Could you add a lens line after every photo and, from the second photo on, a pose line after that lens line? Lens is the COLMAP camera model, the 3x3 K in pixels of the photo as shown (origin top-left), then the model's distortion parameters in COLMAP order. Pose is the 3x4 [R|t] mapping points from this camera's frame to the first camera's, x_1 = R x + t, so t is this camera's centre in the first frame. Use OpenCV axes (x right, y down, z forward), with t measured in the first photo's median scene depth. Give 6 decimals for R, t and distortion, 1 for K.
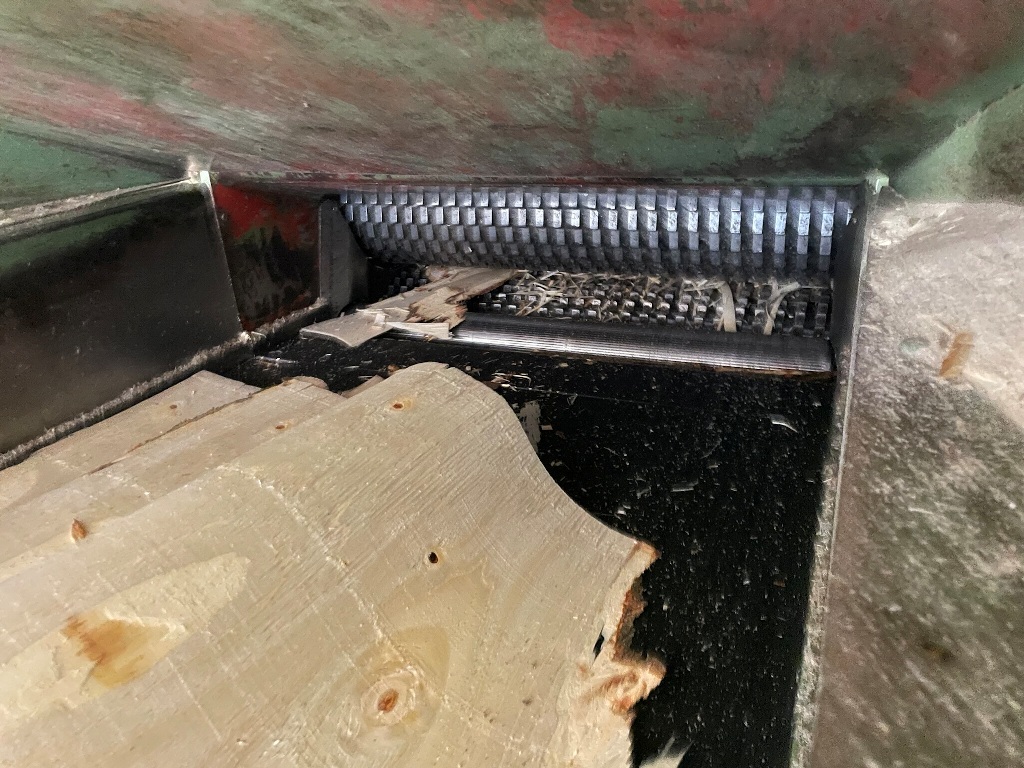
lens RADIAL K [[774.8, 0, 512.0], [0, 774.8, 384.0], [0, 0, 1]] dist [0.033682, 0.002279]
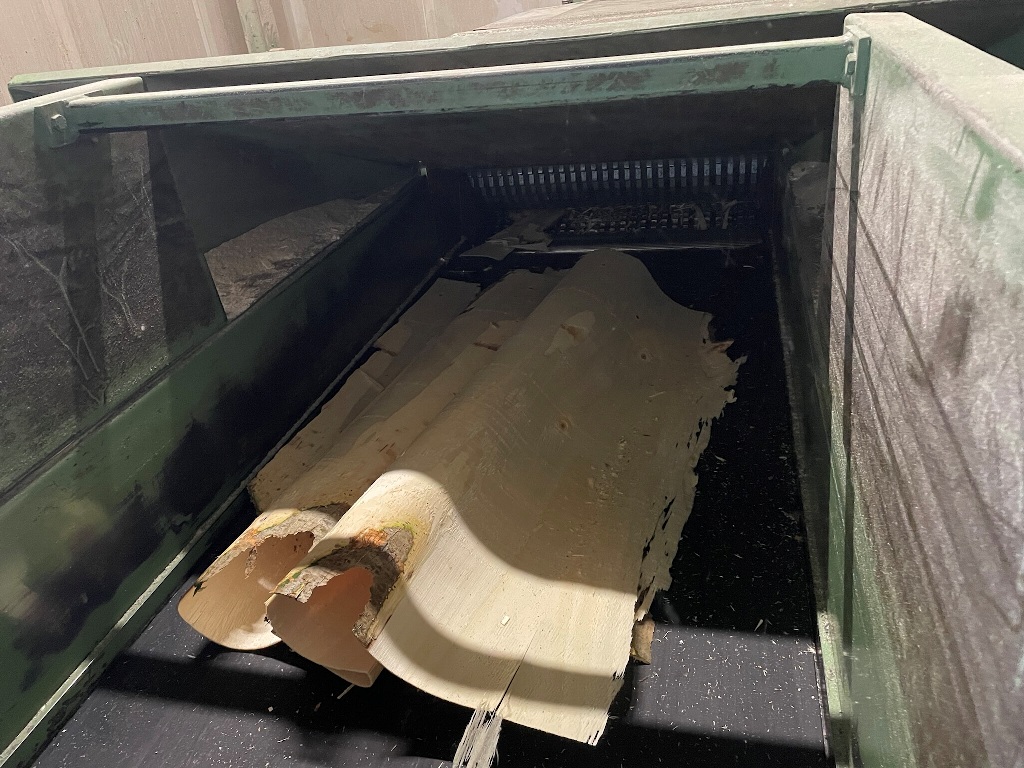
lens RADIAL K [[730.5, 0, 512.0], [0, 730.5, 384.0], [0, 0, 1]] dist [0.002687, -0.001102]
pose [[0.987877, -0.117730, 0.101188, -0.379715], [0.109138, 0.990244, 0.086634, 0.089659], [-0.110400, -0.074541, 0.991088, -0.665732]]
